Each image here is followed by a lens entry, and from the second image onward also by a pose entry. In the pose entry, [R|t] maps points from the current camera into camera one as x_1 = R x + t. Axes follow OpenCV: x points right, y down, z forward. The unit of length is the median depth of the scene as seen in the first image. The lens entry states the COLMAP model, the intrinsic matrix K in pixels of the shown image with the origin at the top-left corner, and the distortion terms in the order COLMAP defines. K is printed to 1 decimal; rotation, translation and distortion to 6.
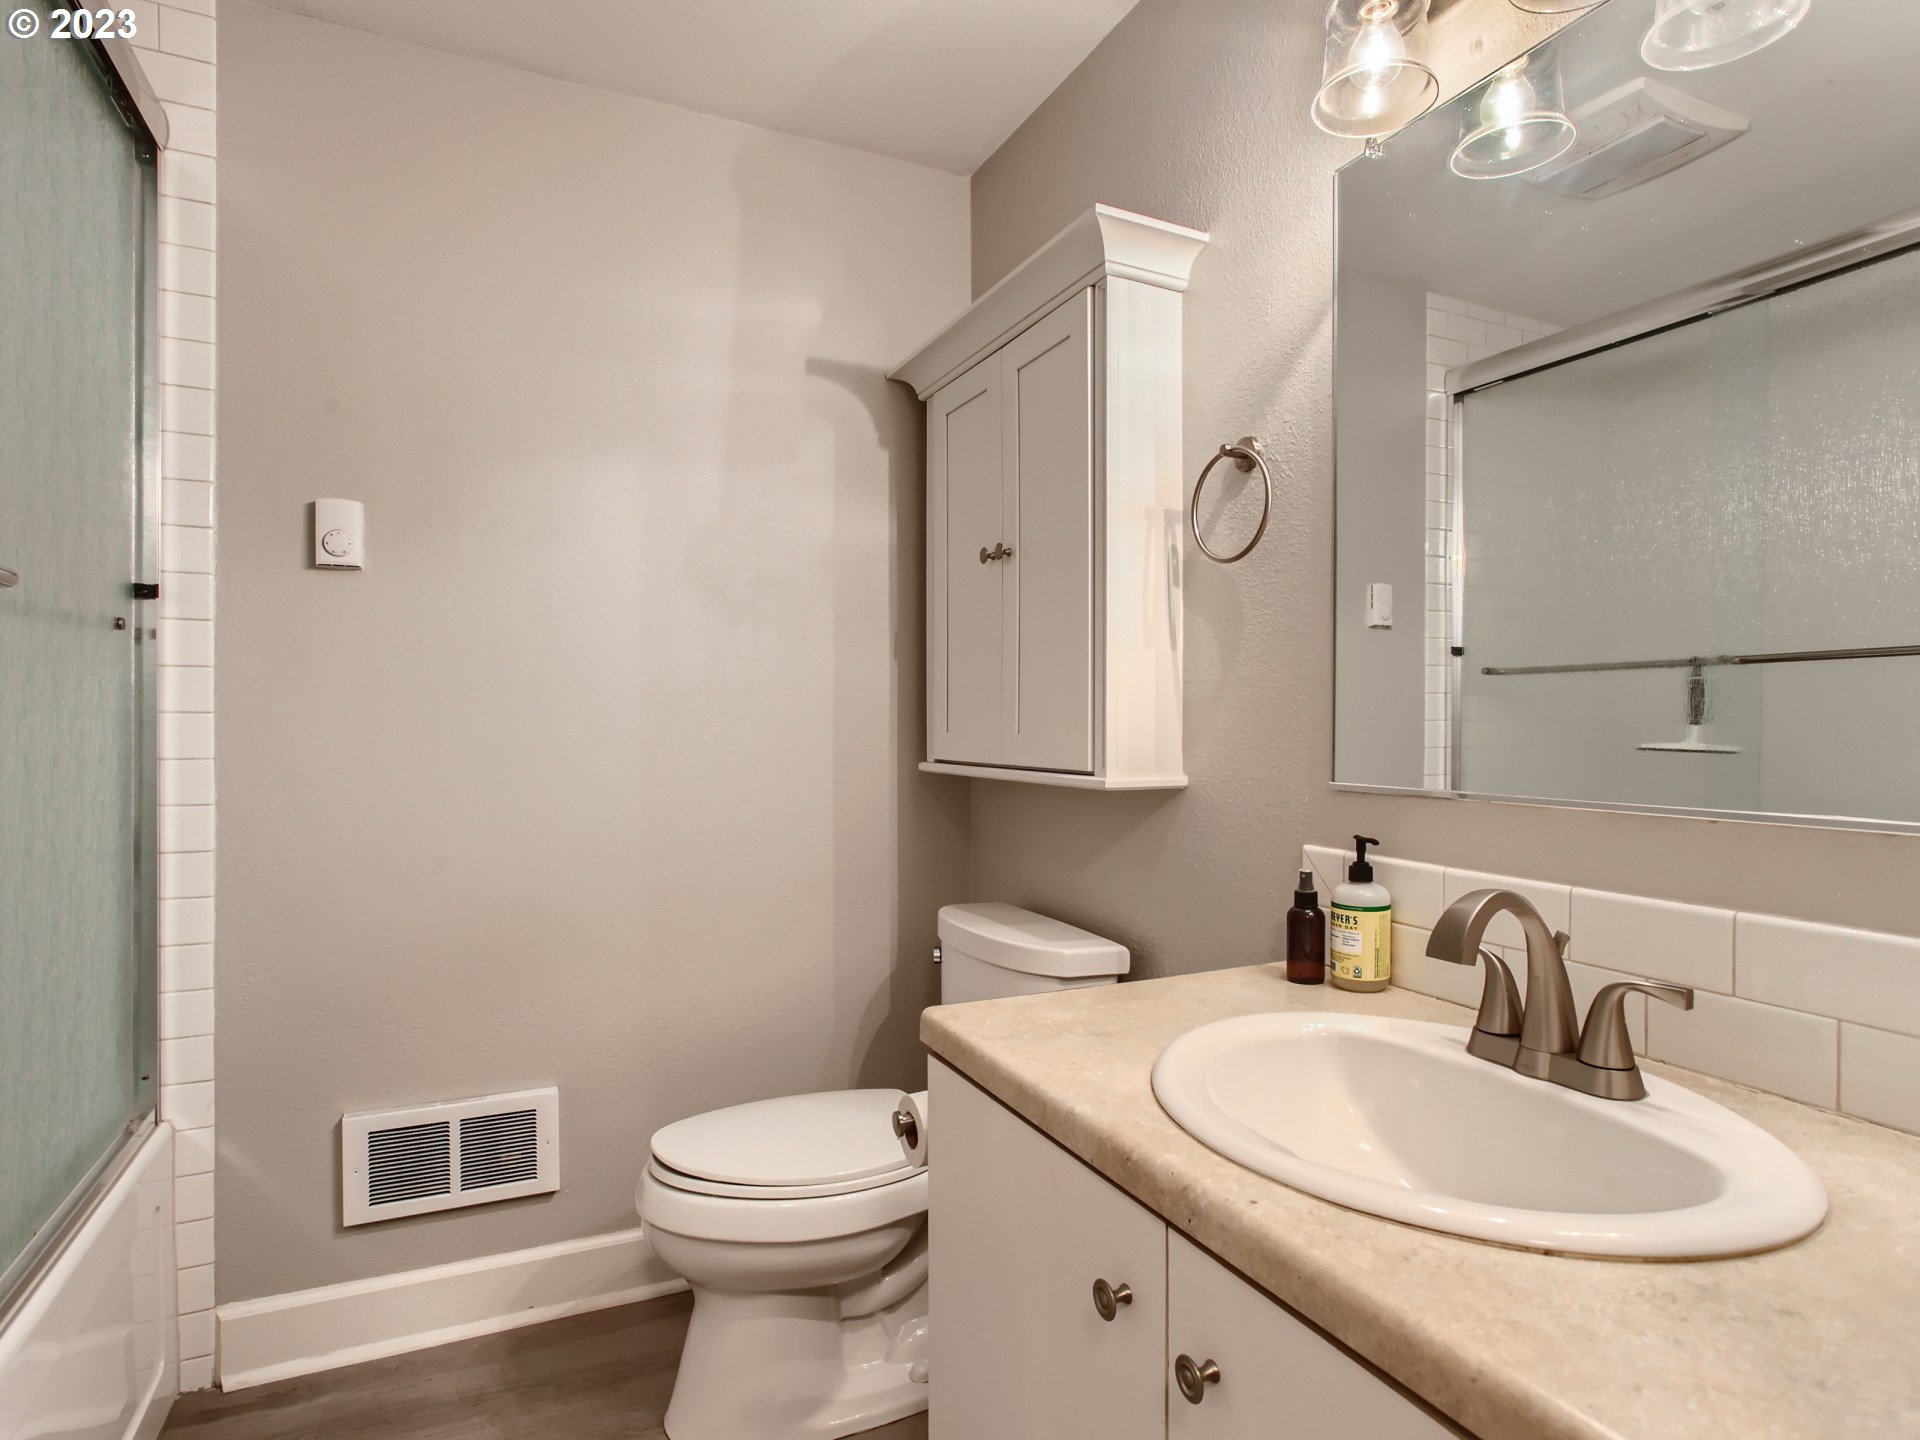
lens RADIAL K [[1040.0, 0, 954.1], [0, 1040.0, 721.8], [0, 0, 1]] dist [-0.036174, 0.023028]
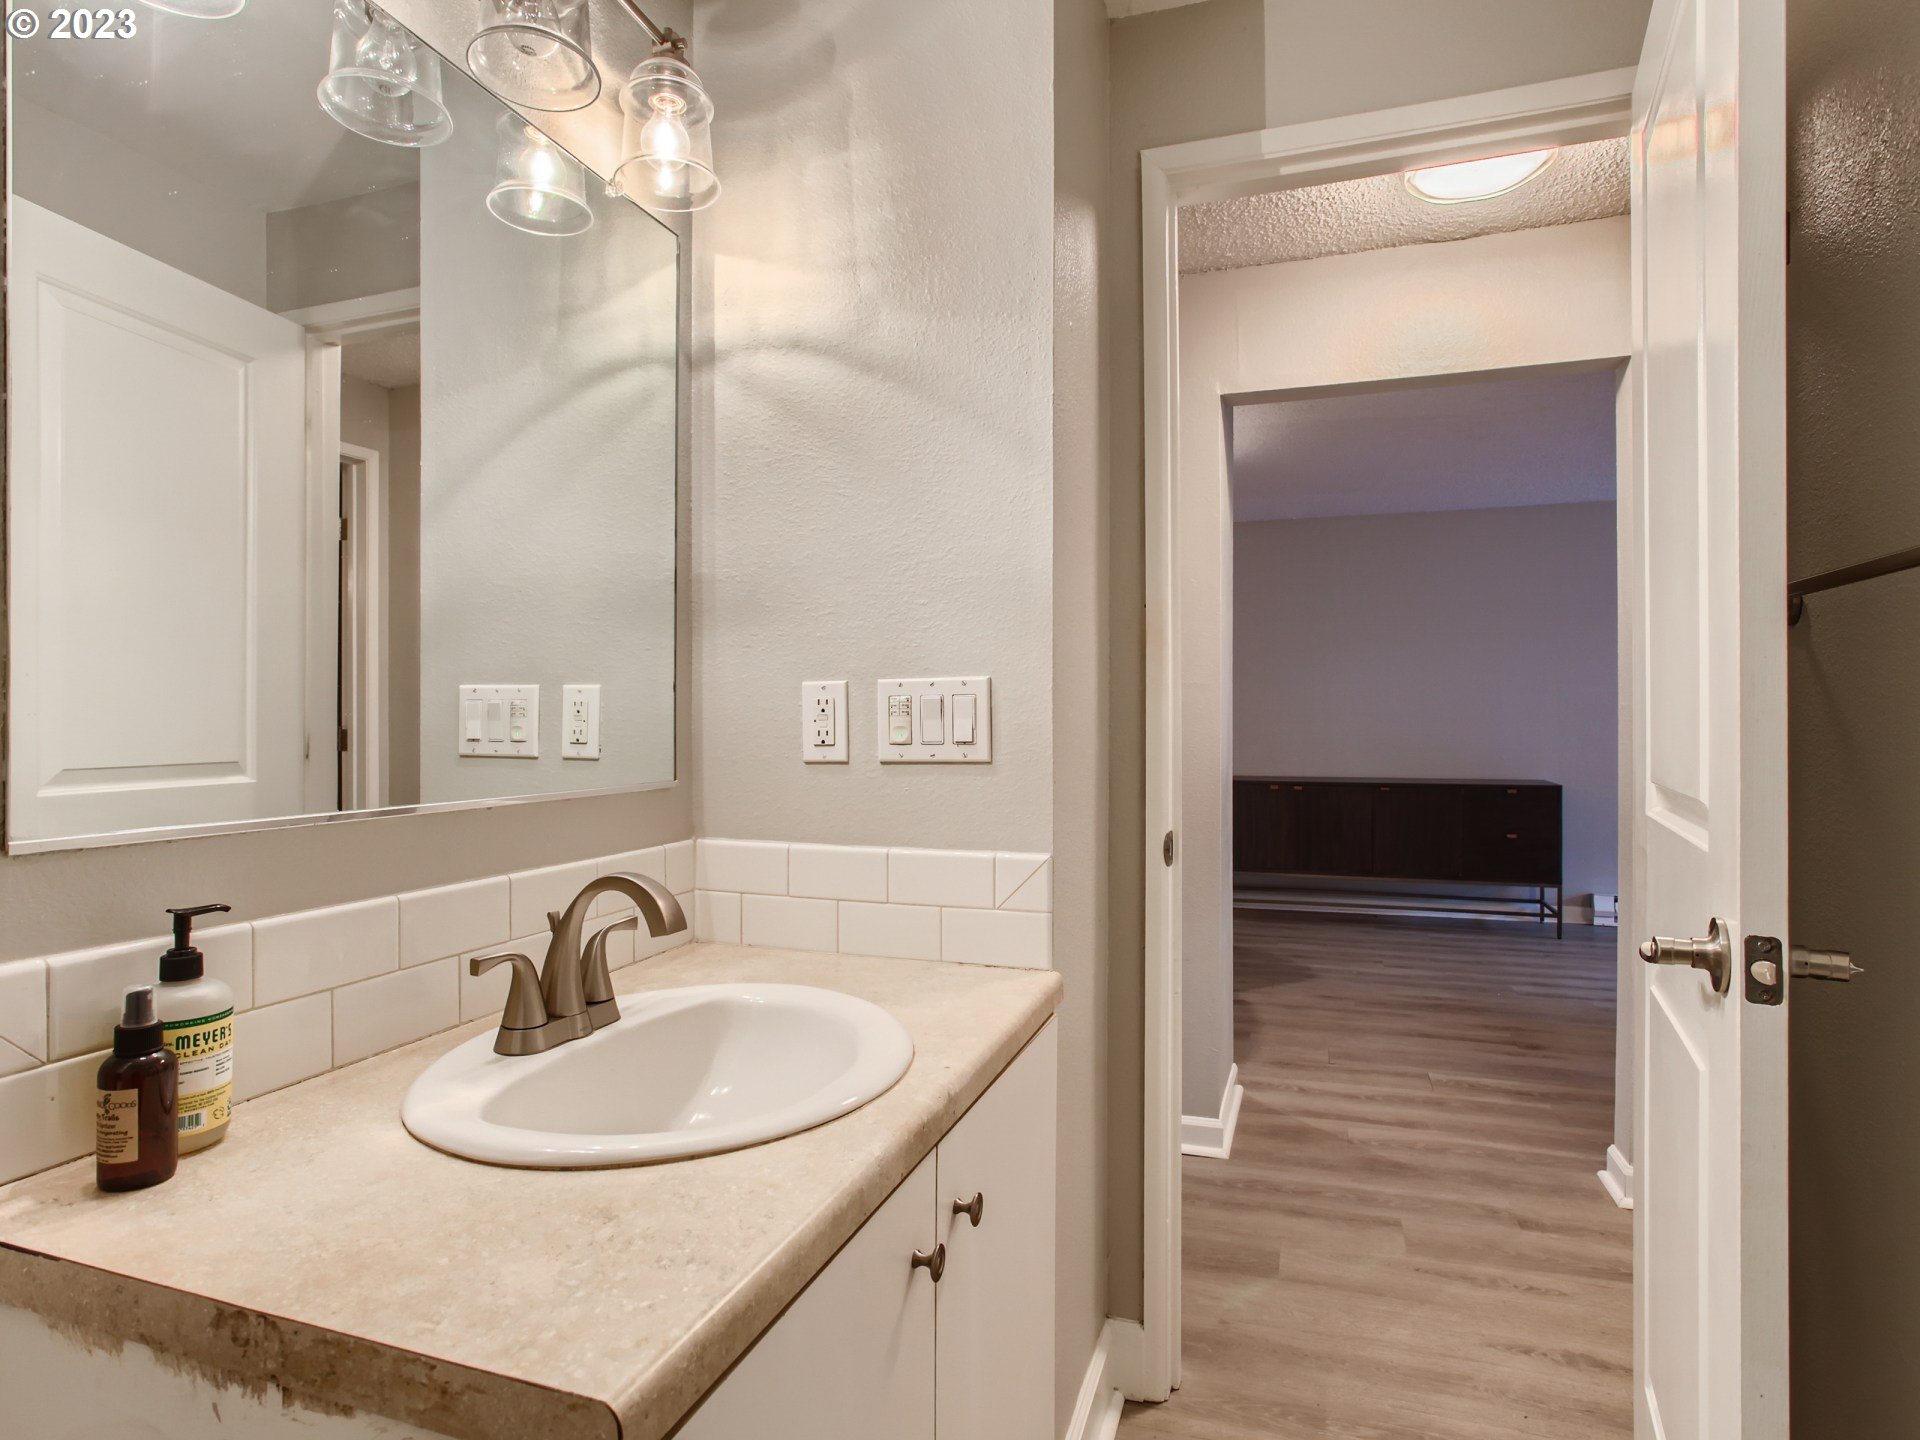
lens RADIAL K [[1040.0, 0, 954.1], [0, 1040.0, 721.8], [0, 0, 1]] dist [-0.036174, 0.023028]
pose [[-0.714168, 0.005172, 0.699955, -0.465654], [0.002598, 0.999985, -0.004739, -0.000538], [-0.699970, -0.001566, -0.714171, 1.320405]]
